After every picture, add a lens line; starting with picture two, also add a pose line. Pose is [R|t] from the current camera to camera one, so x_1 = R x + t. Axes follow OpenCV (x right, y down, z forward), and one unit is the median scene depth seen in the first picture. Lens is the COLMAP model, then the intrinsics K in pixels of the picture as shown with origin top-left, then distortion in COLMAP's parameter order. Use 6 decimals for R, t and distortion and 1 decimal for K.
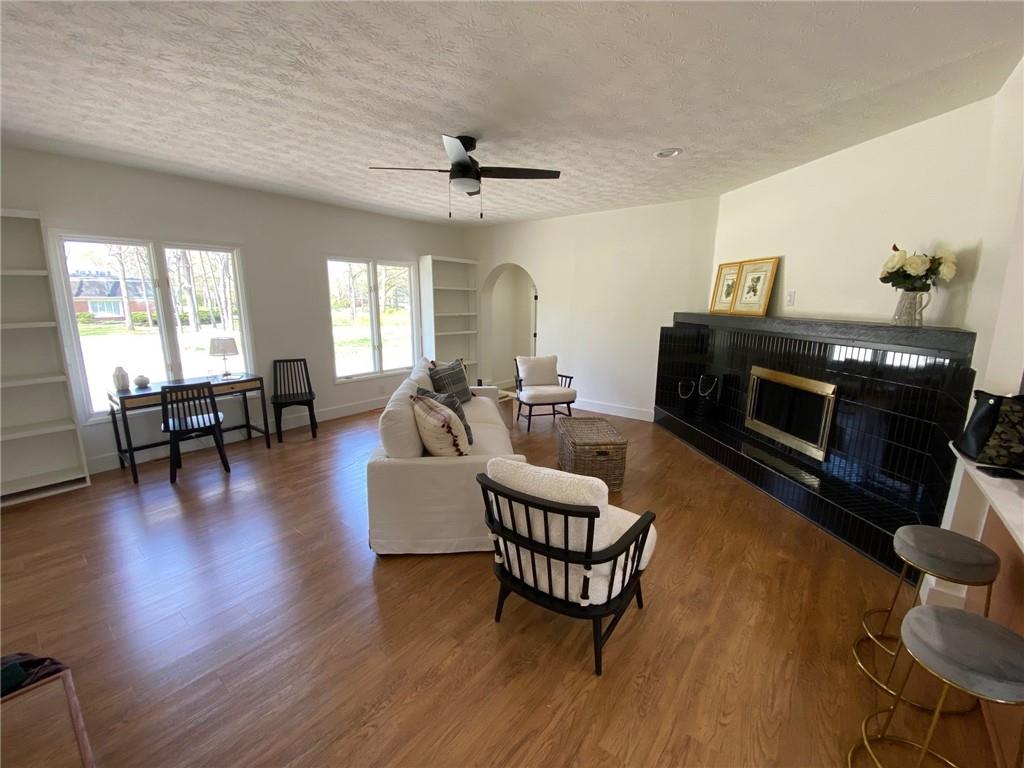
lens RADIAL K [[431.8, 0, 512.0], [0, 431.8, 384.0], [0, 0, 1]] dist [-0.052771, -0.000082]
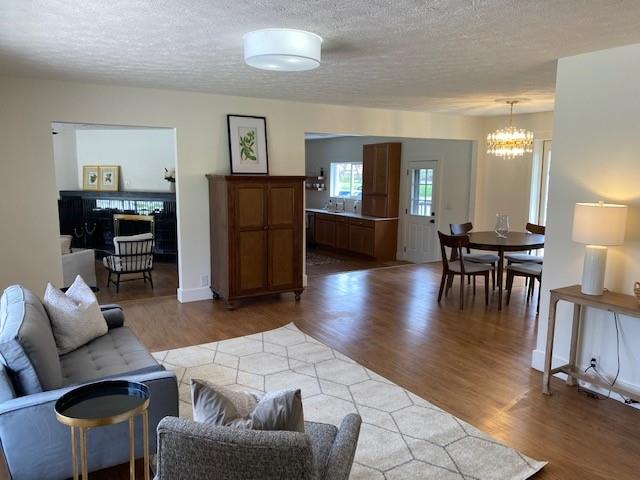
lens RADIAL K [[485.1, 0, 320.0], [0, 485.1, 240.0], [0, 0, 1]] dist [-0.008941, -0.002905]
pose [[0.360992, -0.115888, 0.925340, -1.363415], [0.160918, 0.985106, 0.060596, 0.106944], [-0.918581, 0.127029, 0.374264, -0.884900]]
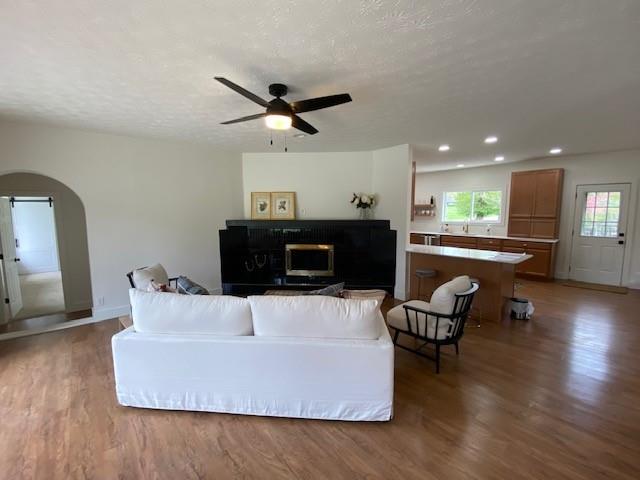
lens RADIAL K [[277.8, 0, 320.0], [0, 277.8, 240.0], [0, 0, 1]] dist [0.001676, 0.000130]
pose [[0.223986, -0.099779, 0.969471, -0.673974], [0.185304, 0.980959, 0.058149, -0.112085], [-0.956814, 0.166623, 0.238210, 0.532758]]
